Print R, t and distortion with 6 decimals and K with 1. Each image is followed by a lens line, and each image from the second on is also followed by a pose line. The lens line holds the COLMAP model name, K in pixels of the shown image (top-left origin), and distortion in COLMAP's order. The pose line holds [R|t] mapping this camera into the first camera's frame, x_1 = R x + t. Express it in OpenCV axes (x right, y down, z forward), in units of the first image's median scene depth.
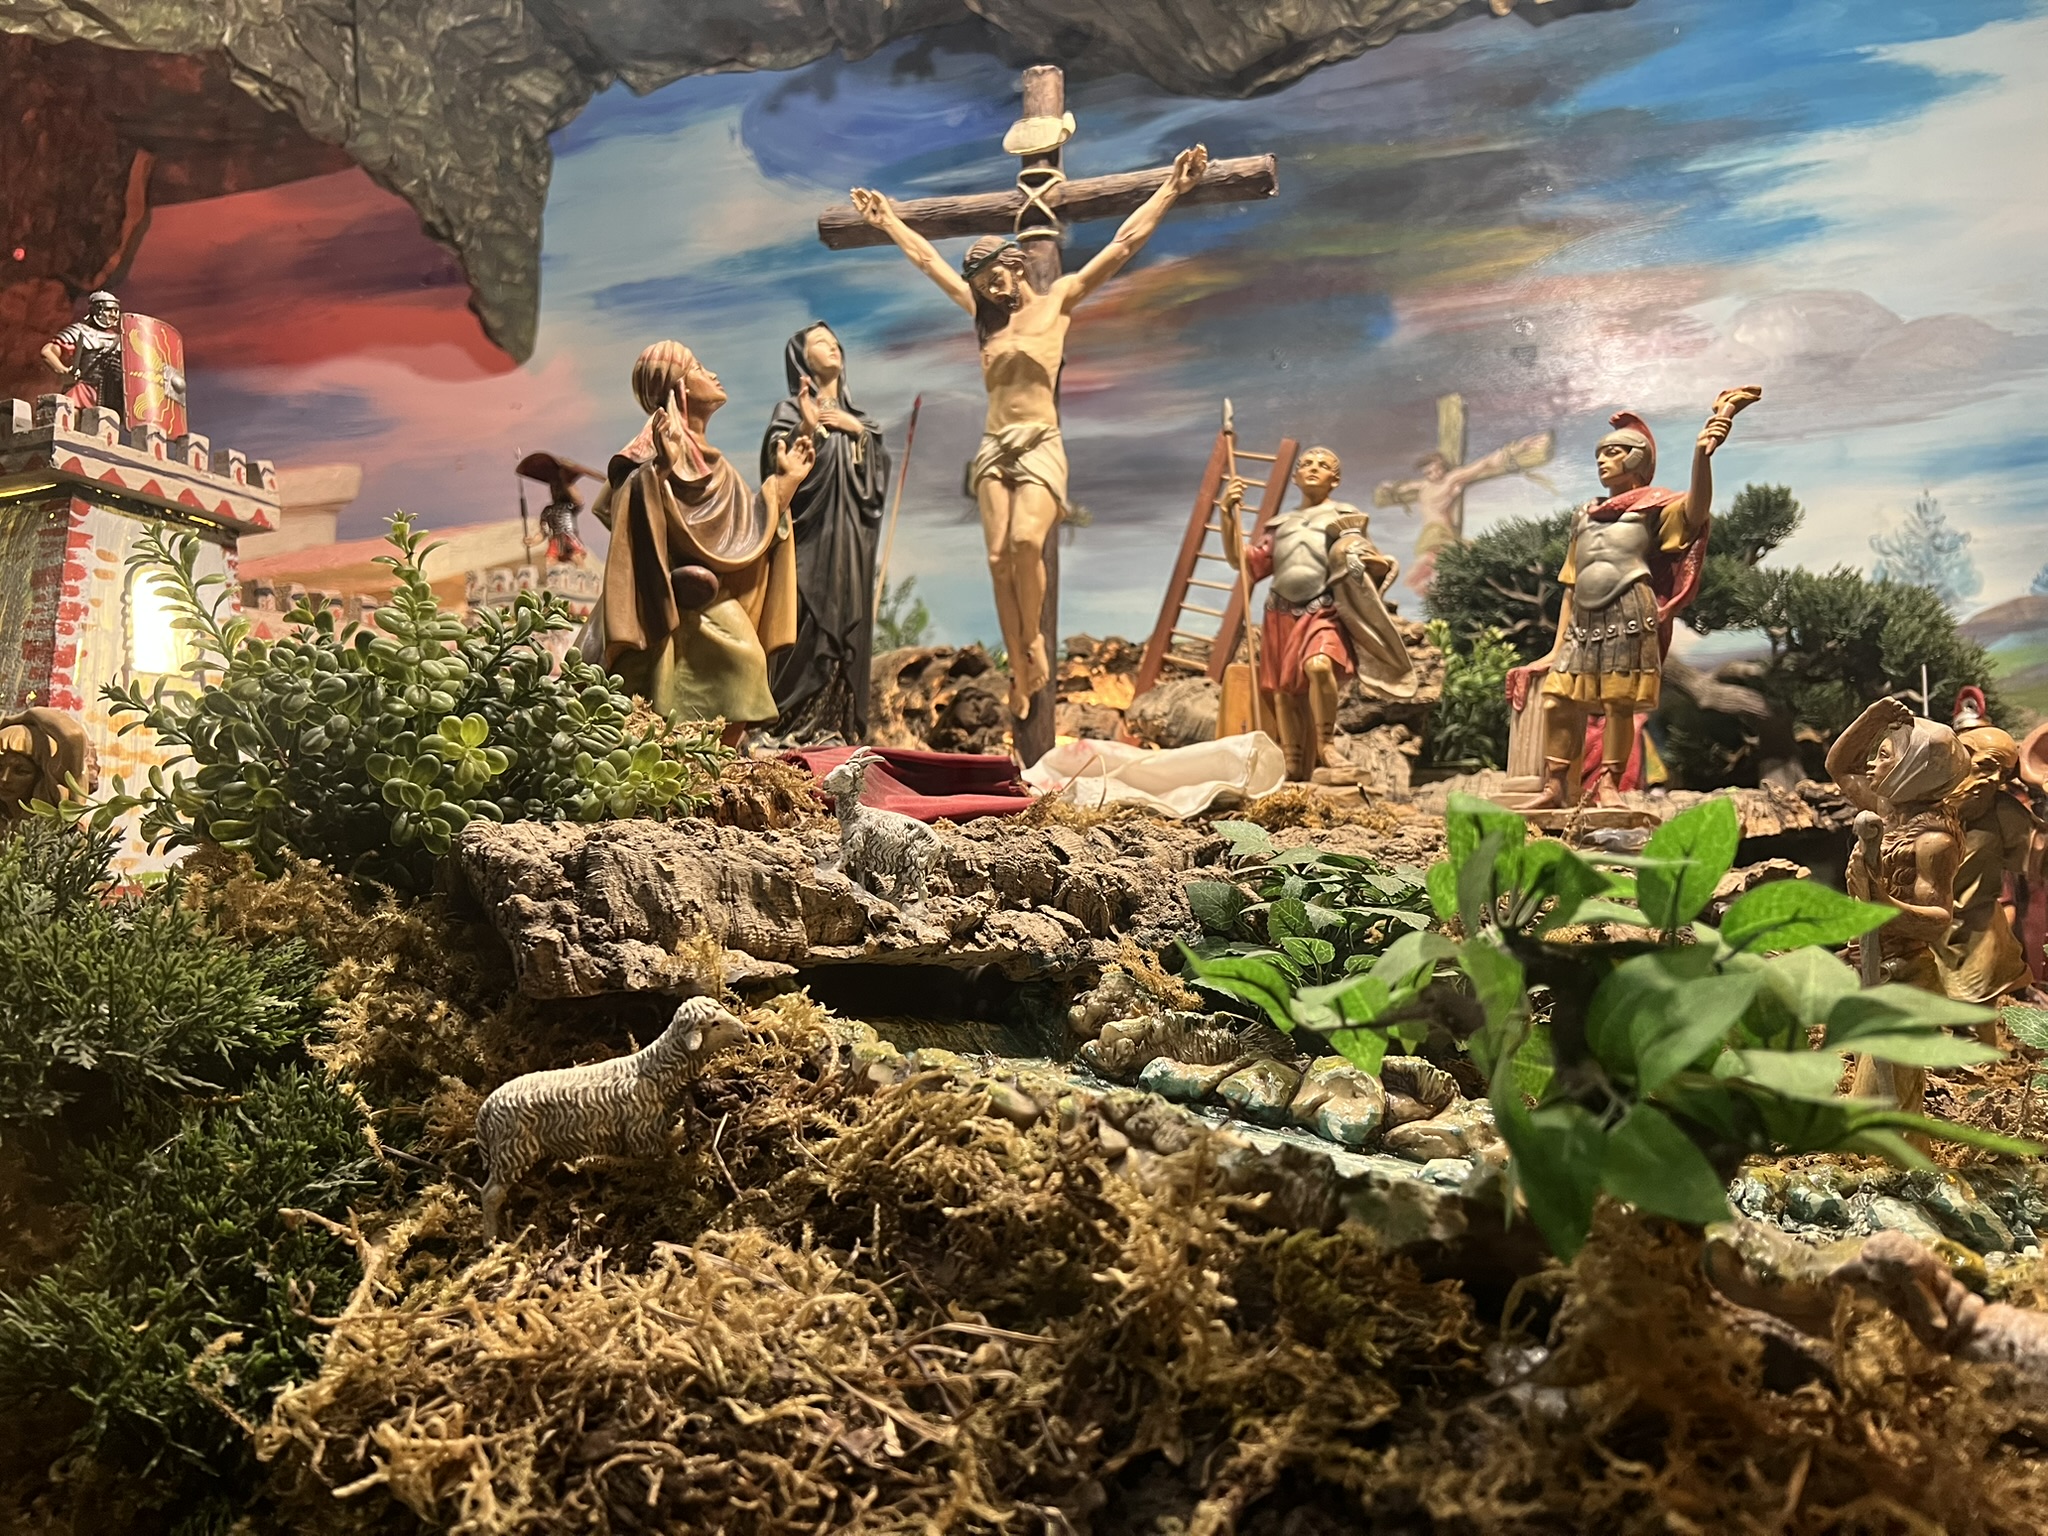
lens RADIAL K [[1556.8, 0, 1021.9], [0, 1556.8, 774.6], [0, 0, 1]] dist [0.032266, -0.041780]
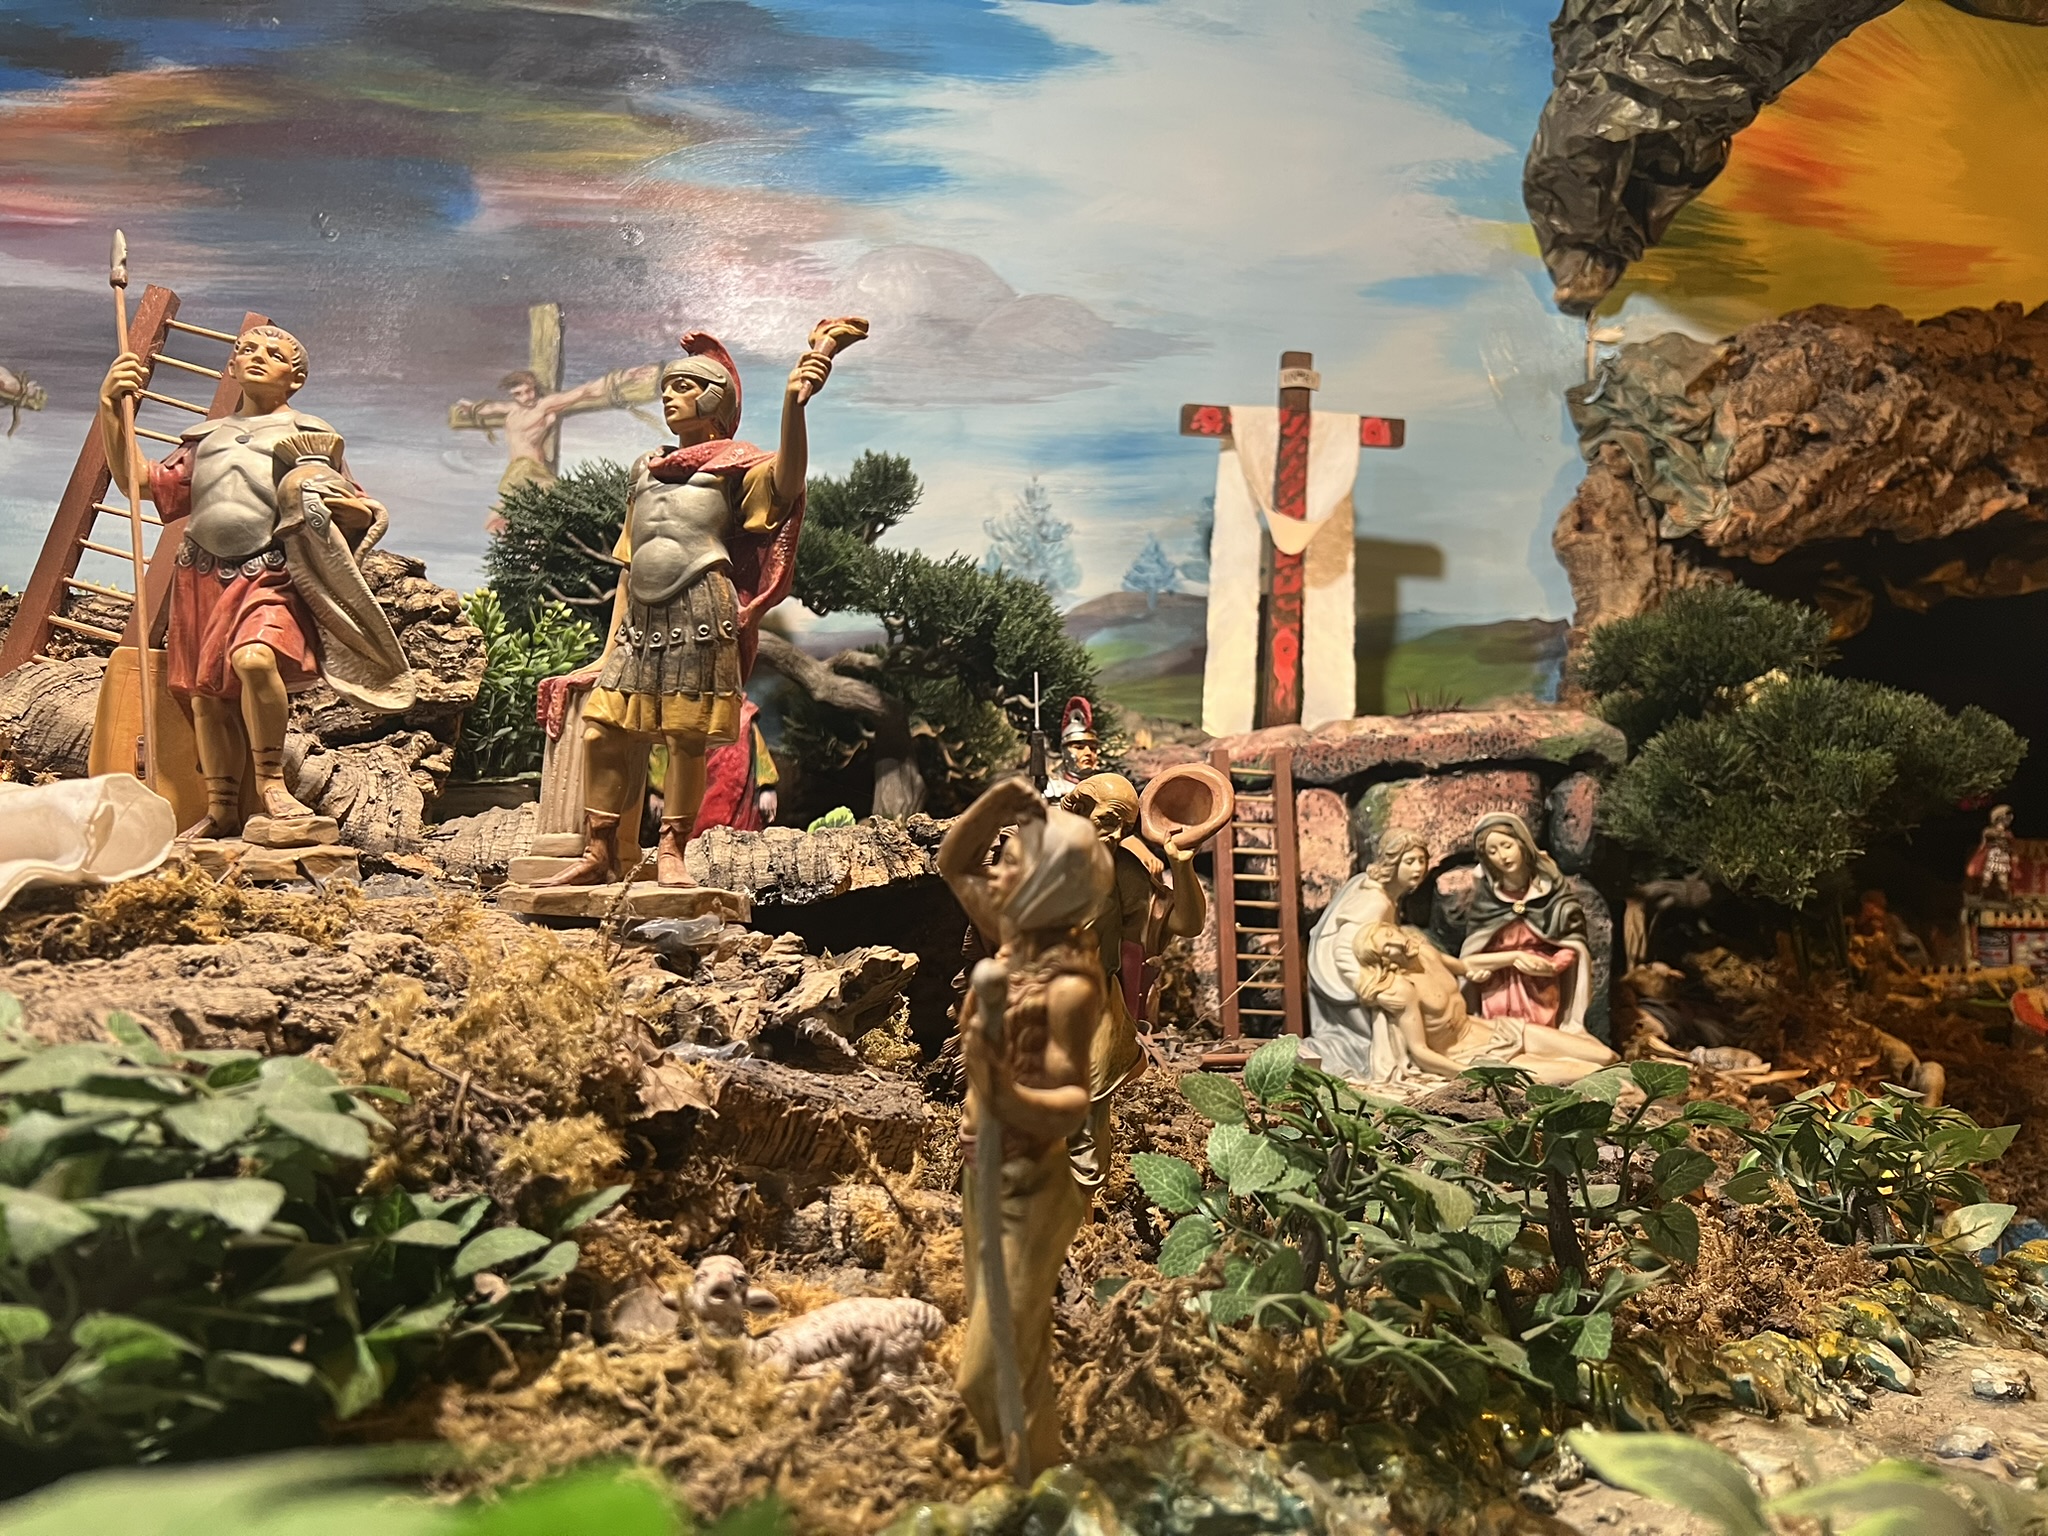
lens RADIAL K [[1556.8, 0, 1021.9], [0, 1556.8, 774.6], [0, 0, 1]] dist [0.032266, -0.041780]
pose [[0.864329, -0.002197, 0.502921, 0.128061], [-0.018592, 0.999167, 0.036316, -0.047551], [-0.502582, -0.040740, 0.863569, 0.248152]]
